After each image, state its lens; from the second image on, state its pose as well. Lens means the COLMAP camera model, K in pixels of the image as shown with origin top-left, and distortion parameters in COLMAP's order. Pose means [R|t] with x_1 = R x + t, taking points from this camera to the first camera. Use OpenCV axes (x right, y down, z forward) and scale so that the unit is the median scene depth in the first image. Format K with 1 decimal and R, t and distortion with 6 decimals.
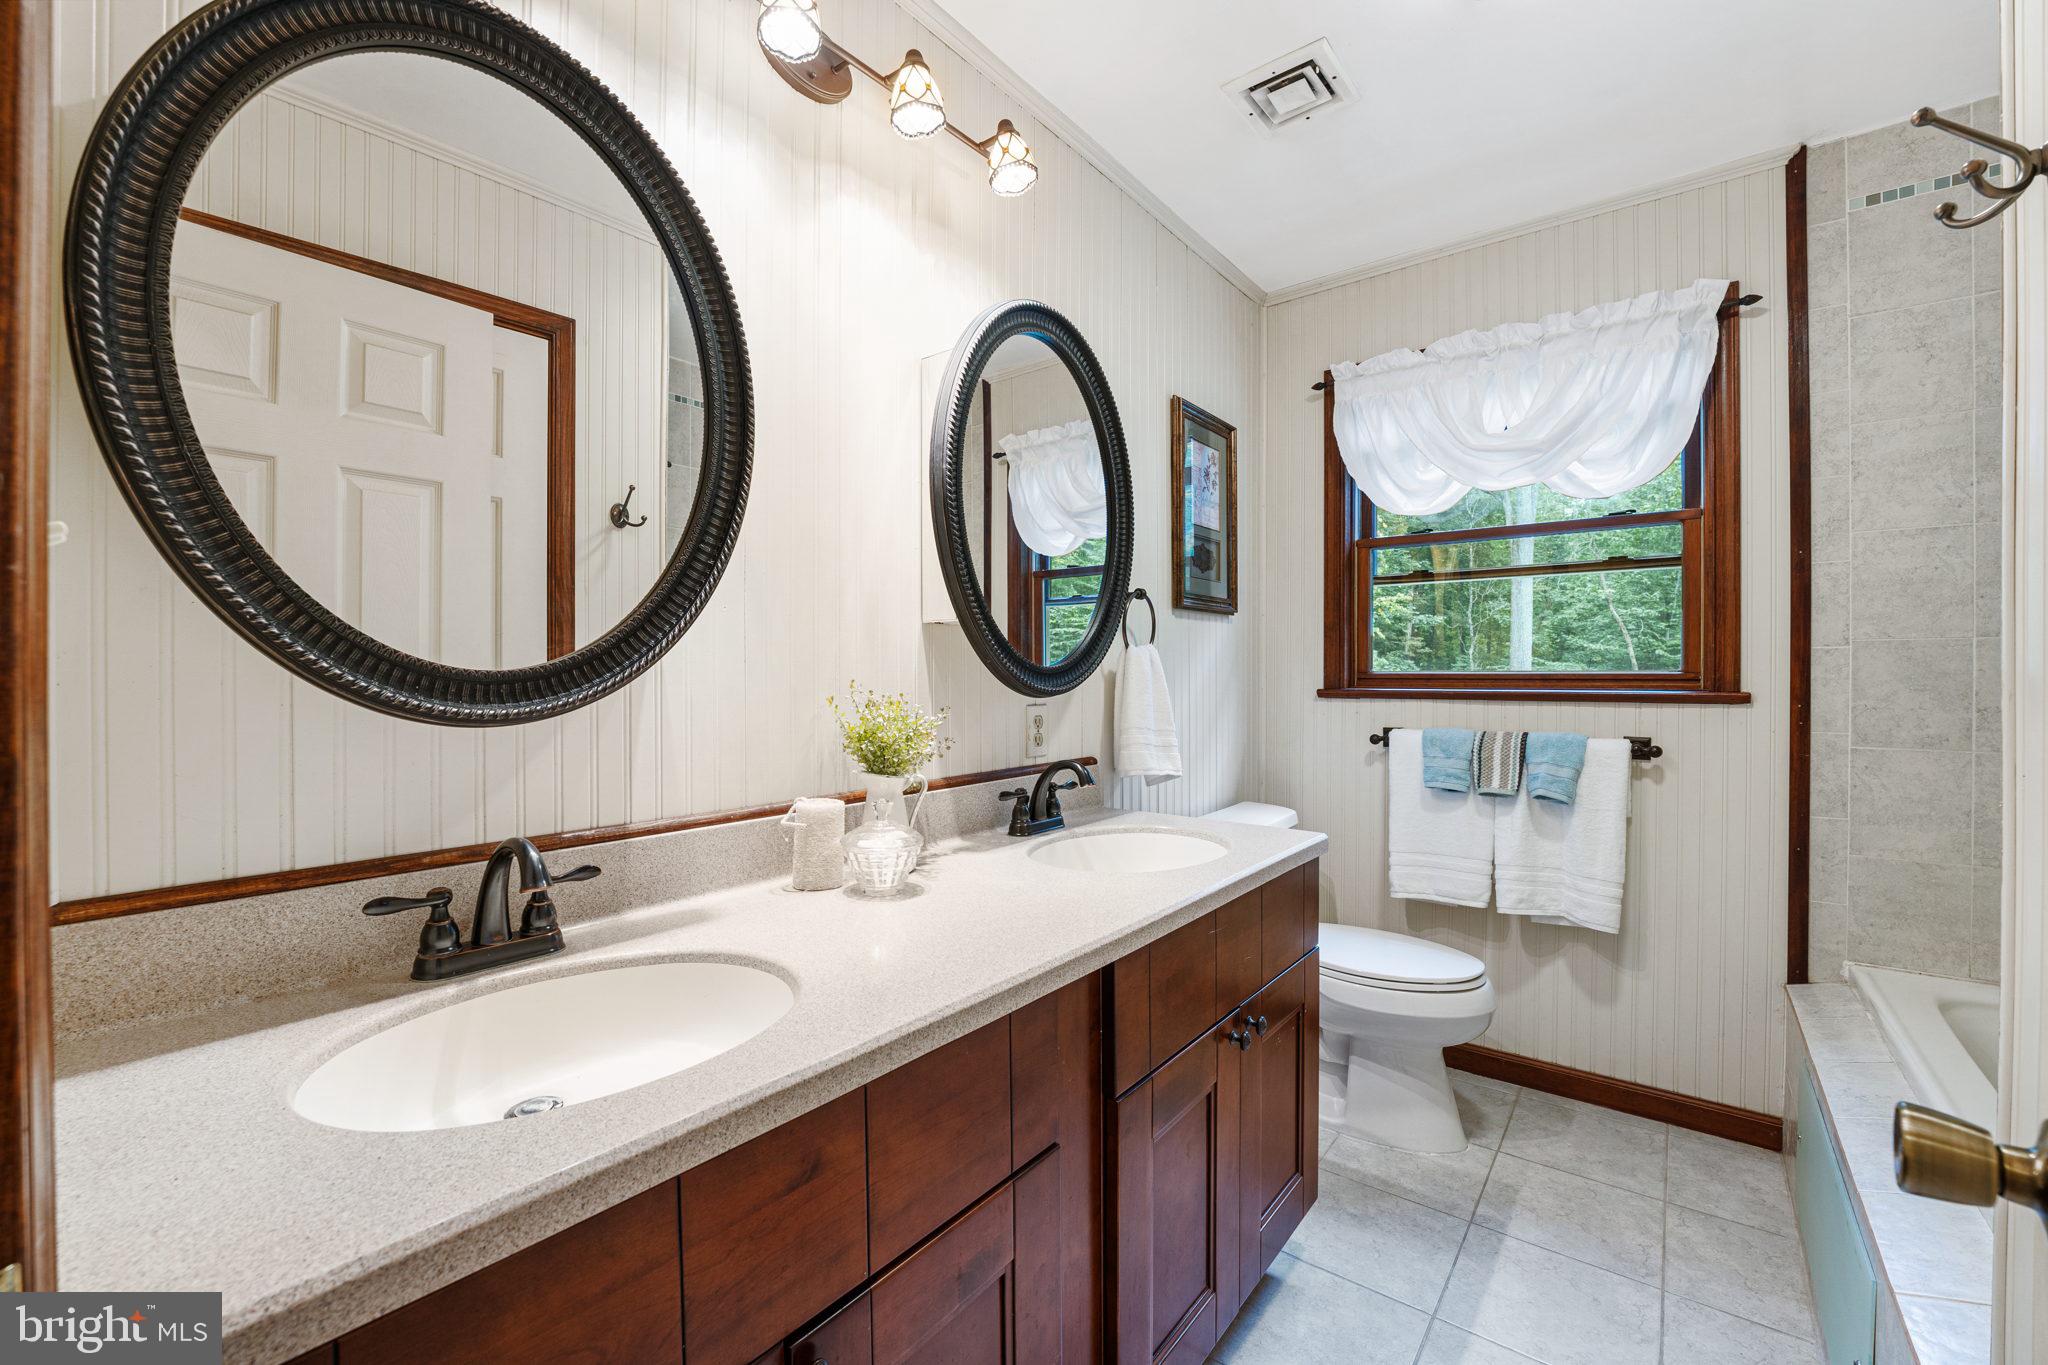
lens RADIAL K [[834.9, 0, 1027.6], [0, 834.9, 678.1], [0, 0, 1]] dist [-0.023505, 0.000015]
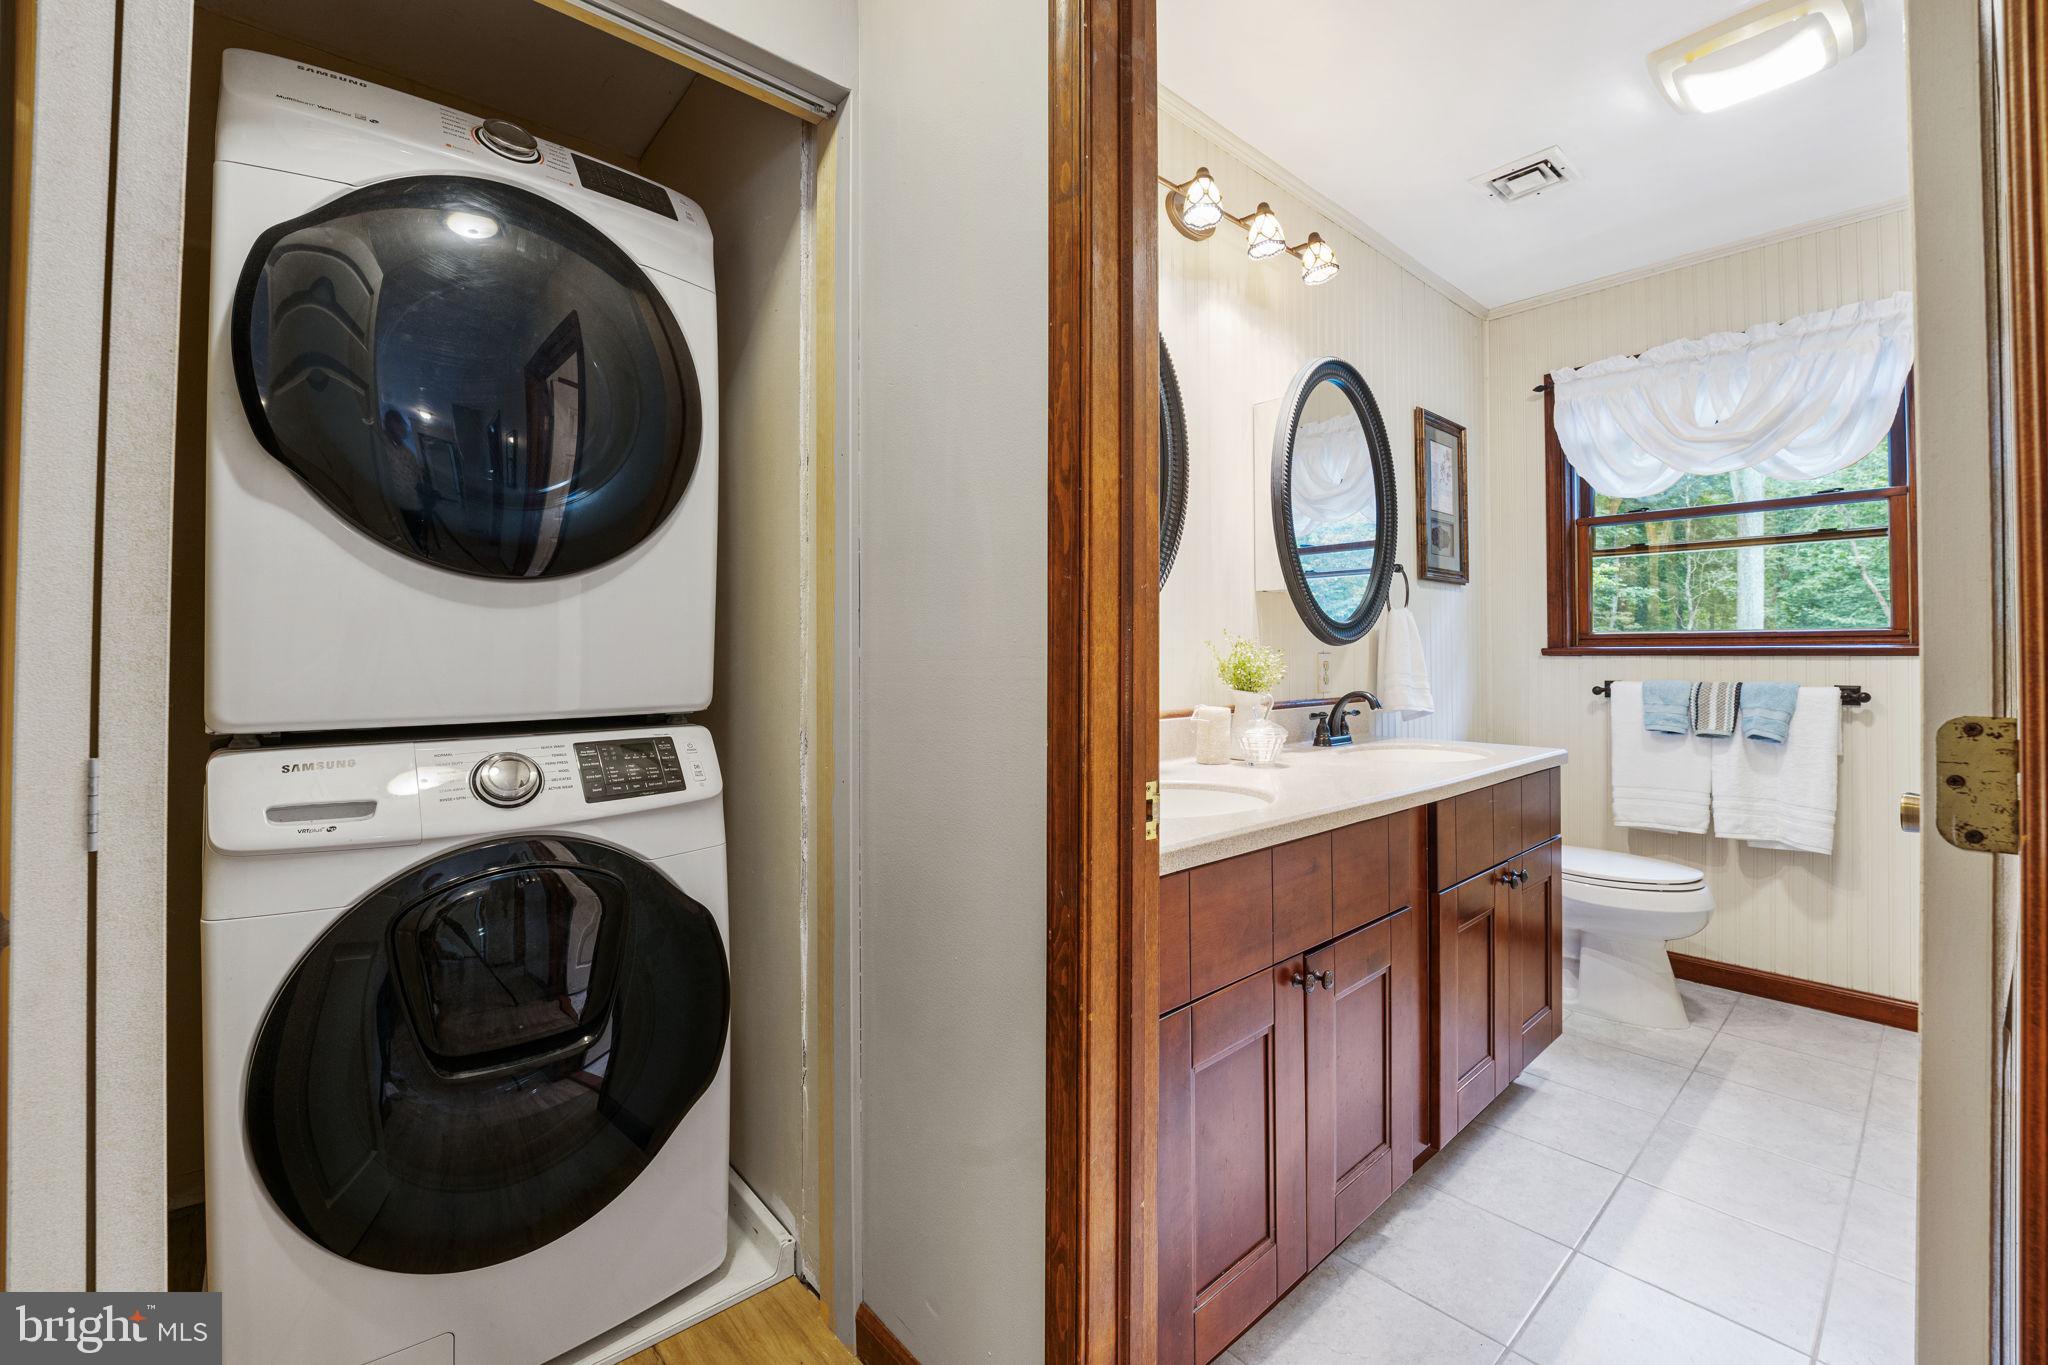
lens RADIAL K [[868.9, 0, 1027.3], [0, 868.9, 638.8], [0, 0, 1]] dist [-0.022504, 0.001960]
pose [[0.985812, -0.002257, -0.167838, -0.190368], [-0.001832, 0.999705, -0.024205, 0.037166], [0.167844, 0.024169, 0.985517, -0.369180]]
